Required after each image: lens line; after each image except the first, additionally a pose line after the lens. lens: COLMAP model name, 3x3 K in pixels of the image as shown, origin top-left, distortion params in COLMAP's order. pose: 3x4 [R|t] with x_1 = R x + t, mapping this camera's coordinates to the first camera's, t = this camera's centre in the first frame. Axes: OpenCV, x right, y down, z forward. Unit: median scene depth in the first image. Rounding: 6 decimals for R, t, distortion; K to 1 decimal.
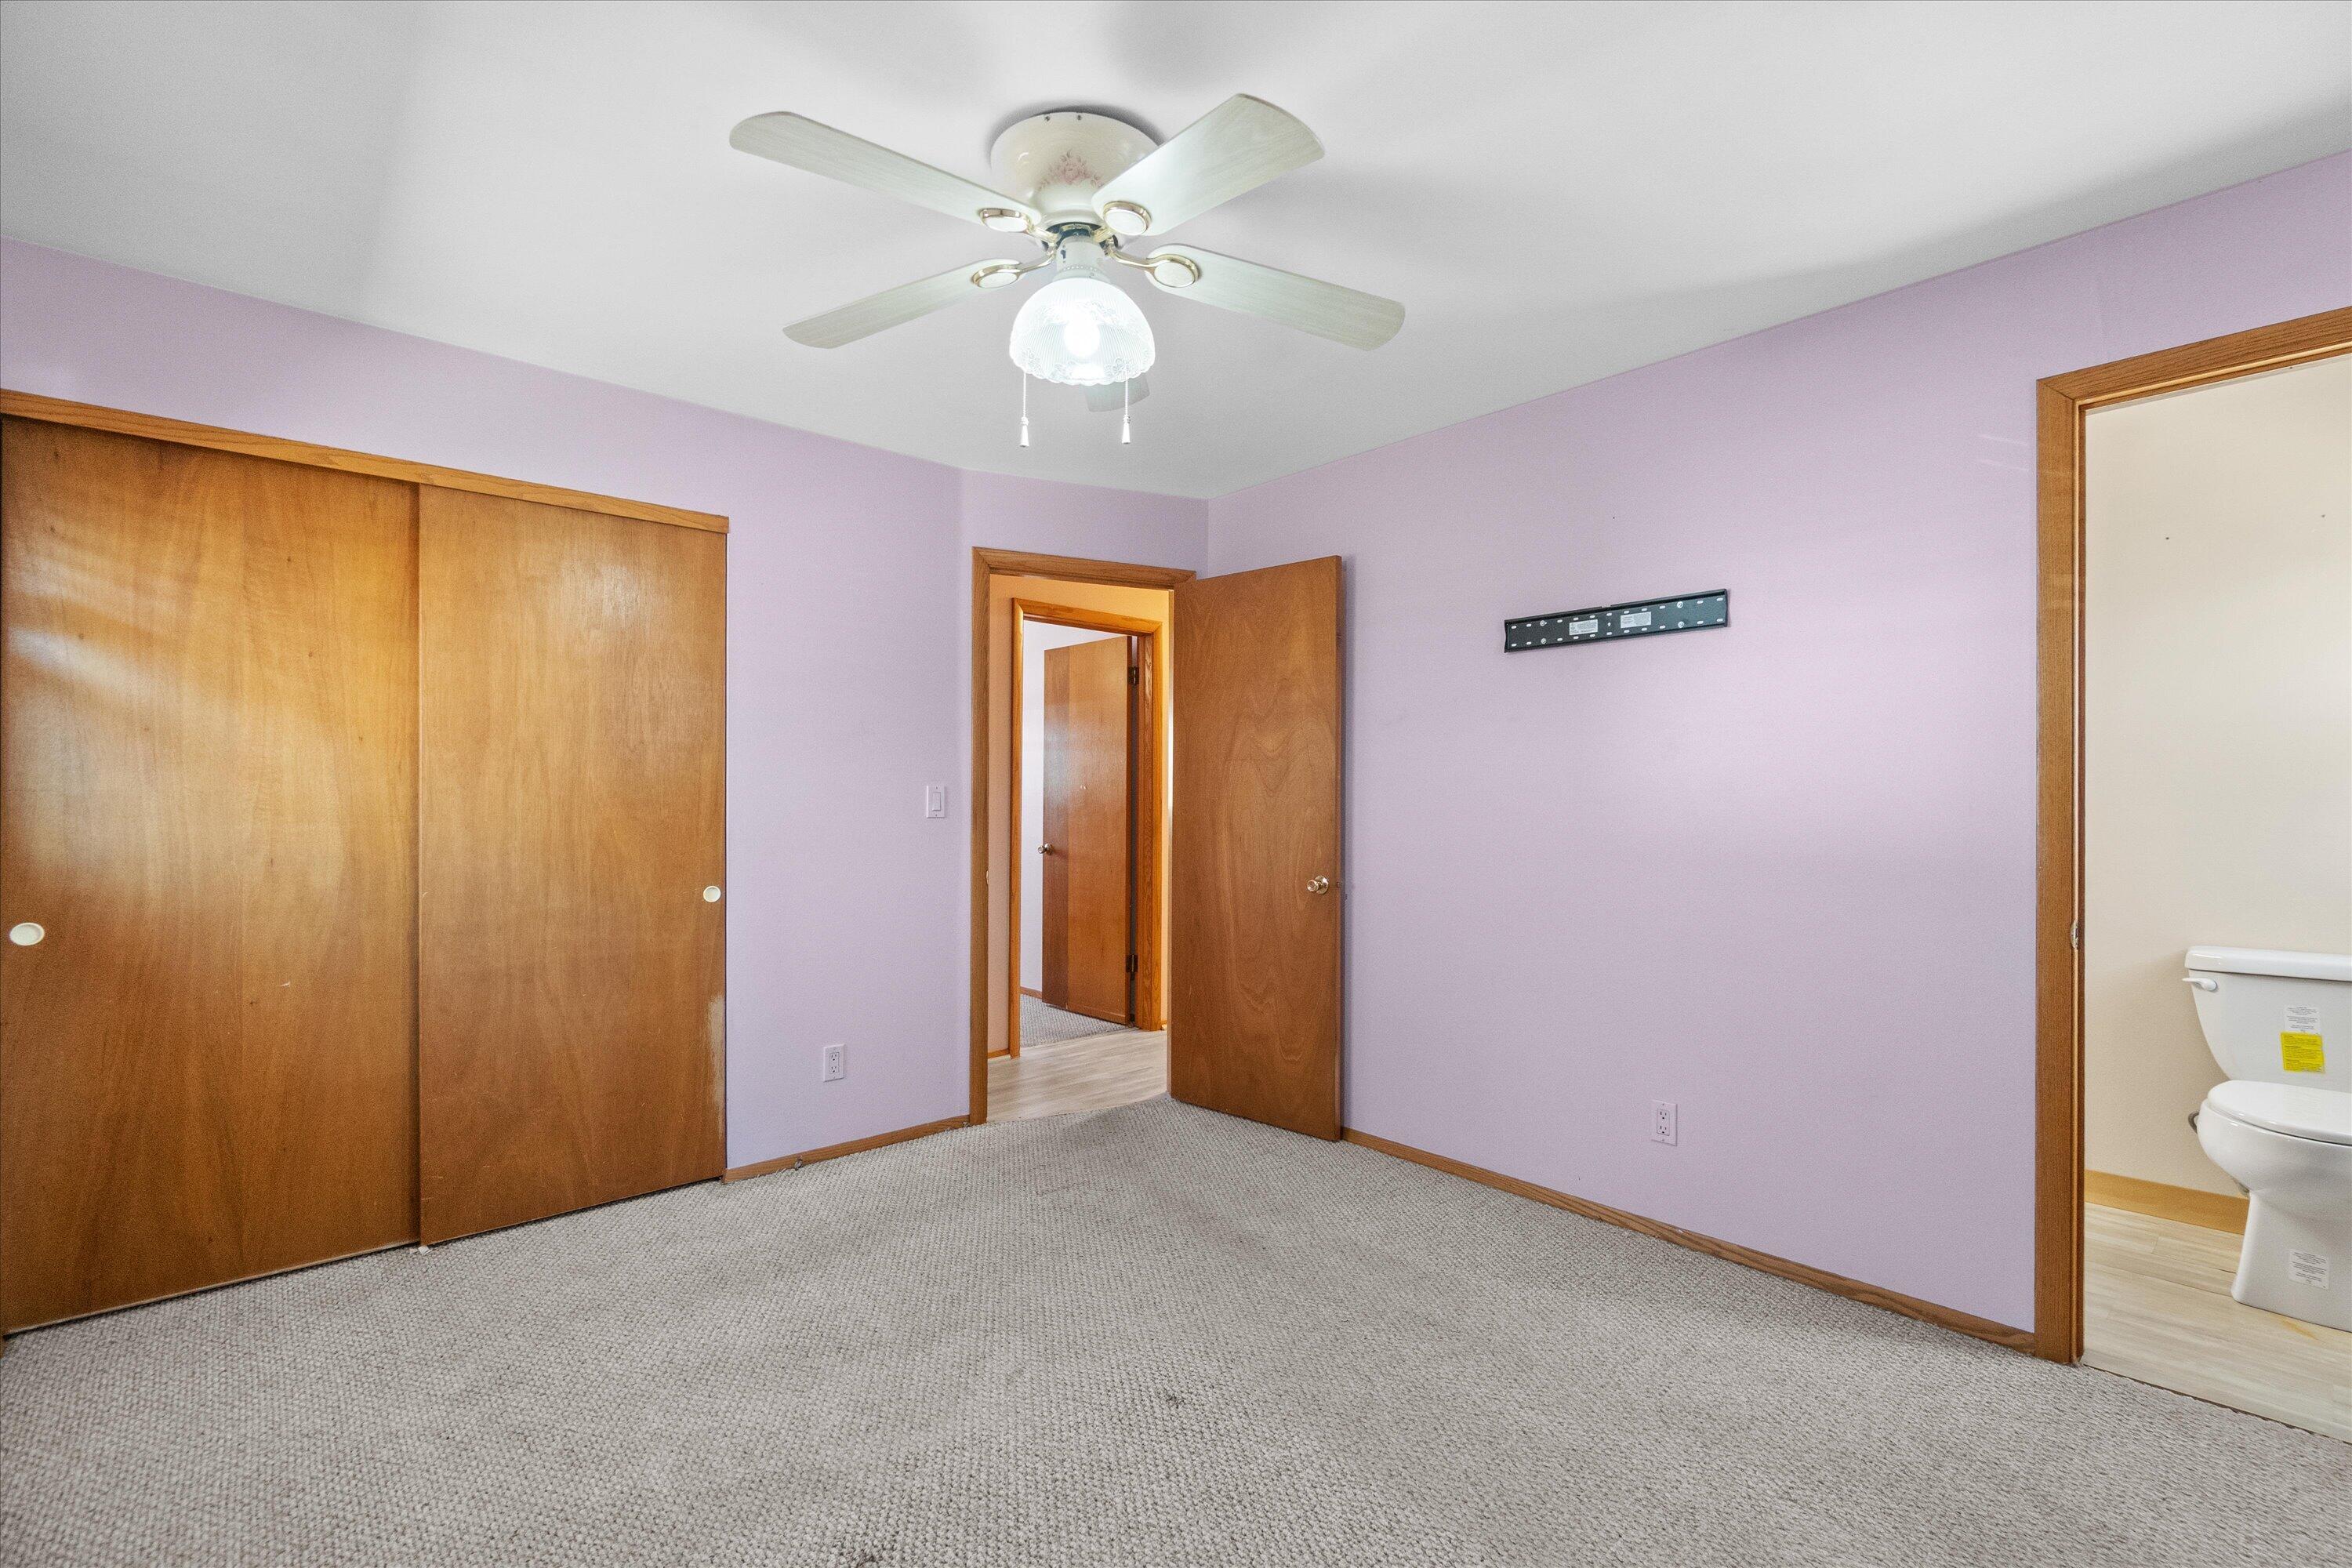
lens RADIAL K [[1094.5, 0, 1232.2], [0, 1094.5, 794.3], [0, 0, 1]] dist [0.001921, 0.000224]
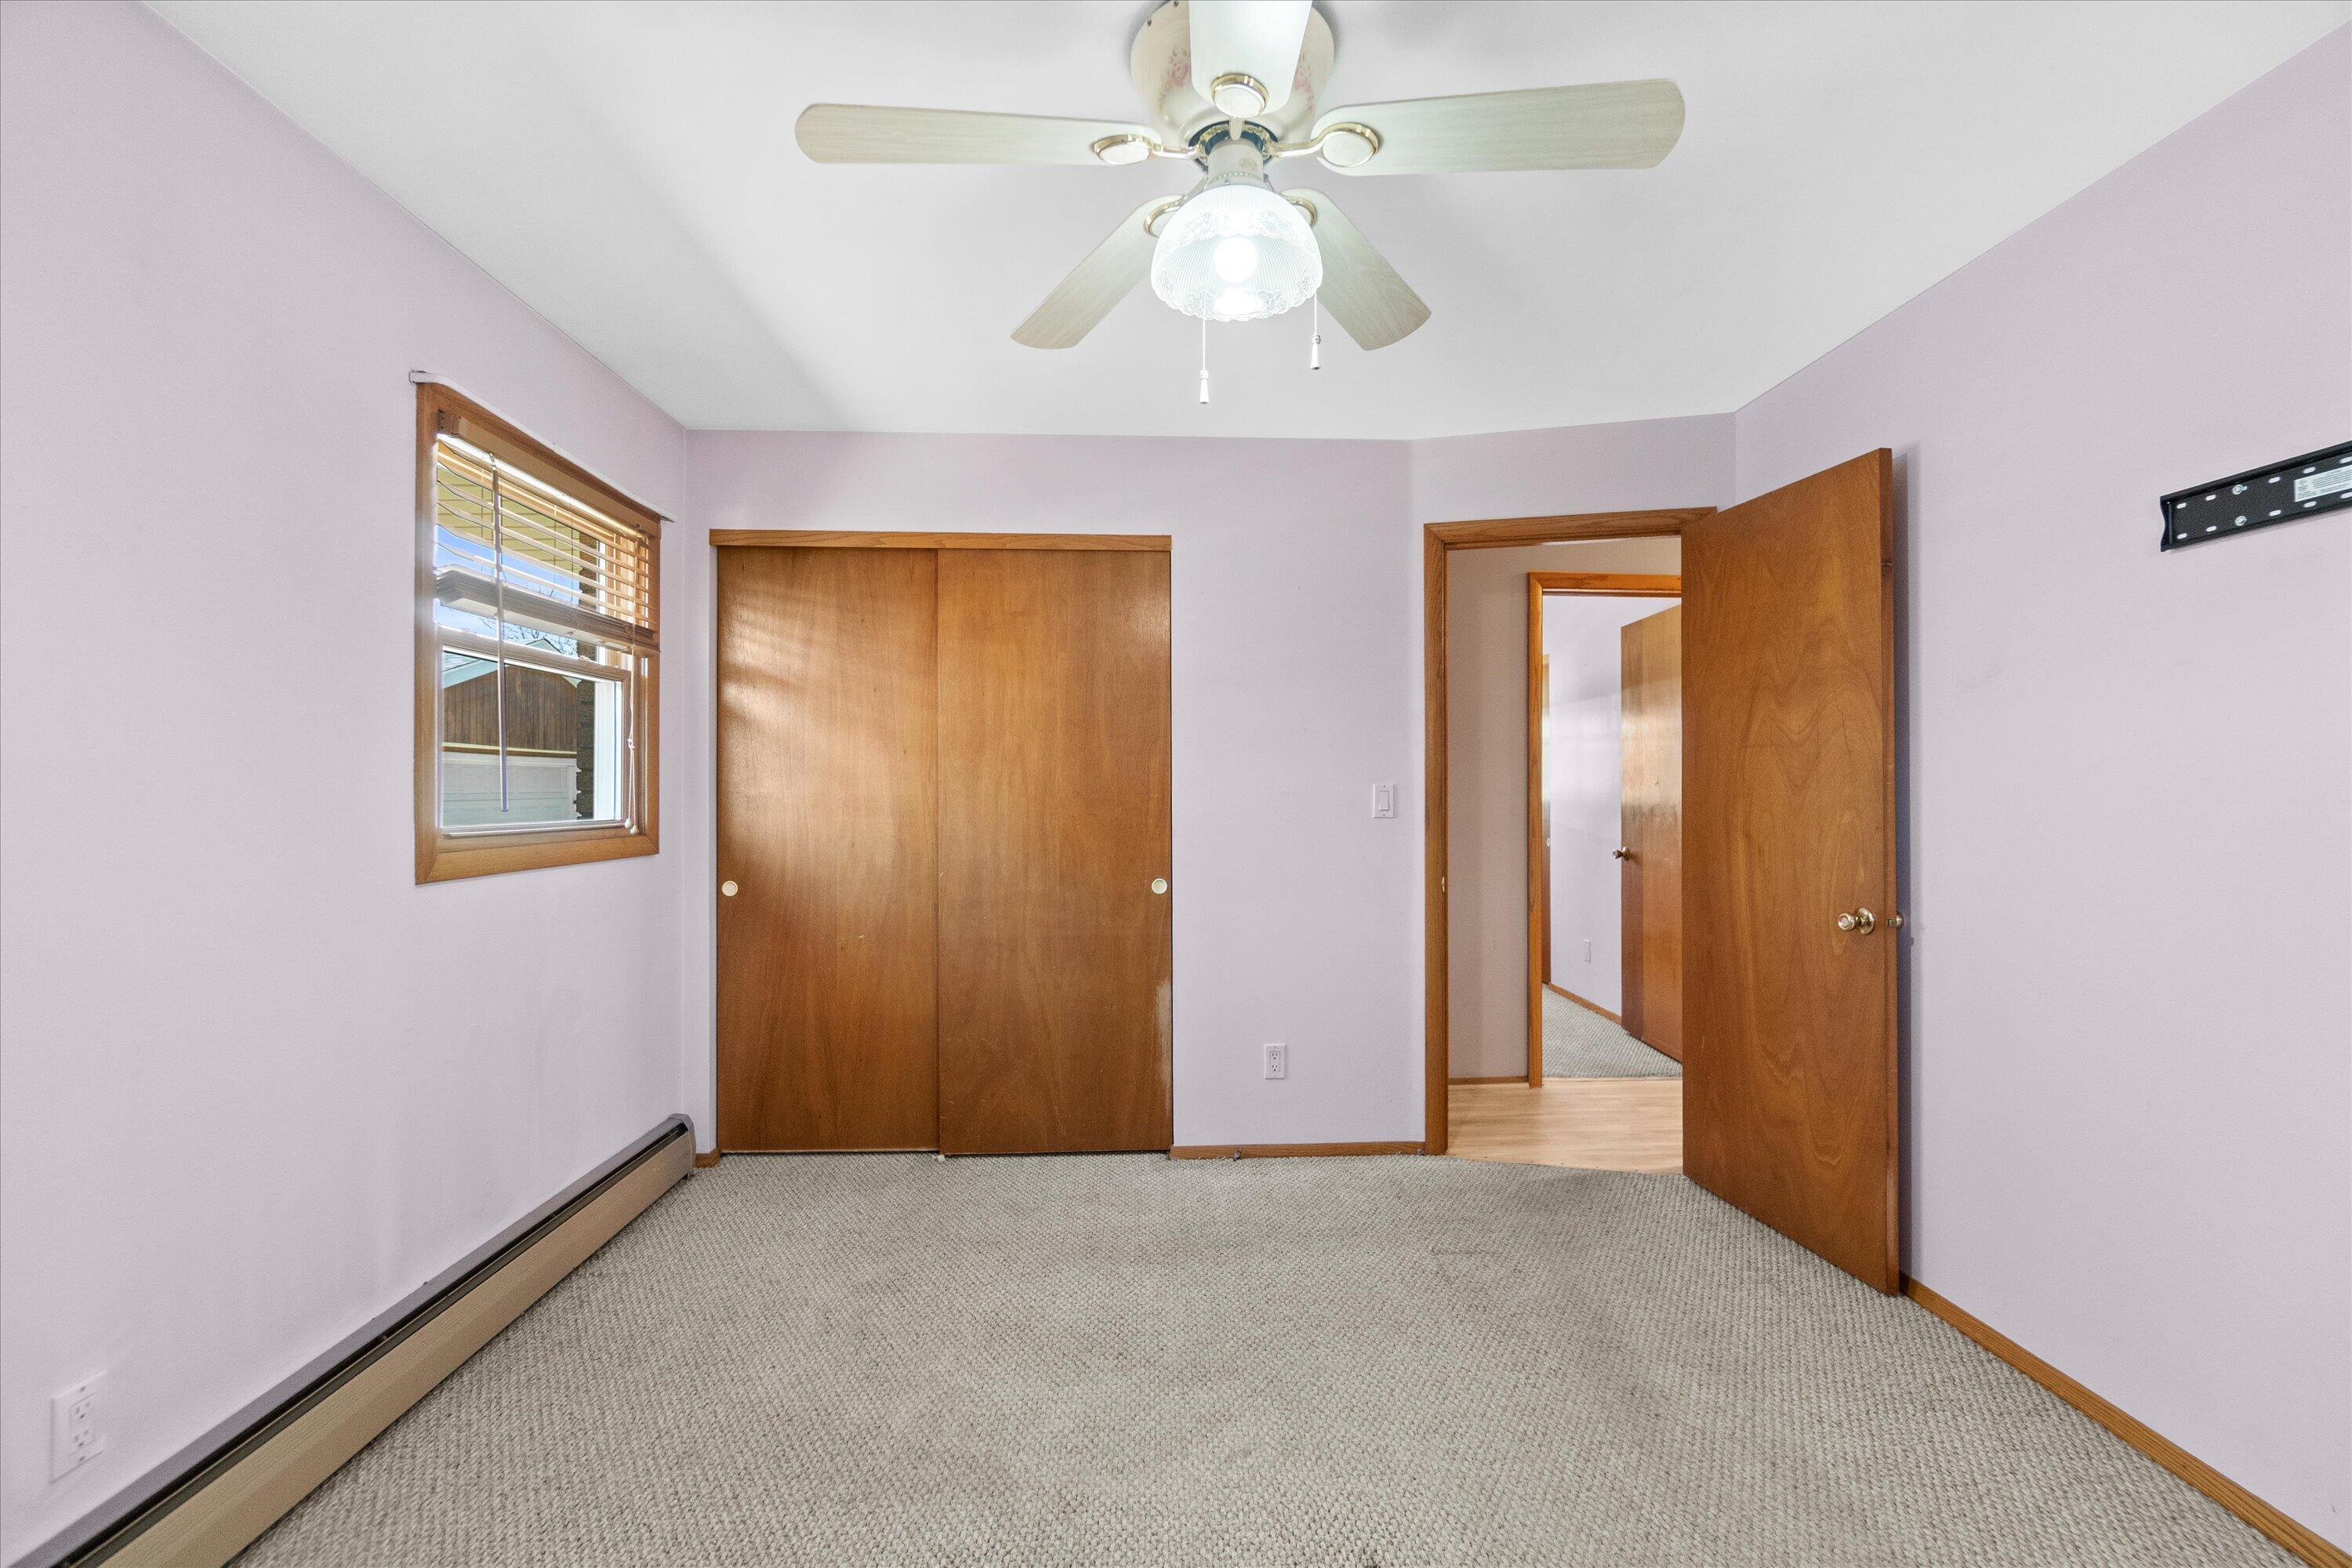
lens RADIAL K [[1068.9, 0, 1214.8], [0, 1068.9, 776.0], [0, 0, 1]] dist [-0.000755, -0.000161]
pose [[0.746914, -0.012164, -0.664809, 0.268628], [0.003919, 0.999896, -0.013892, -0.002669], [0.664909, 0.007770, 0.746884, 0.250448]]
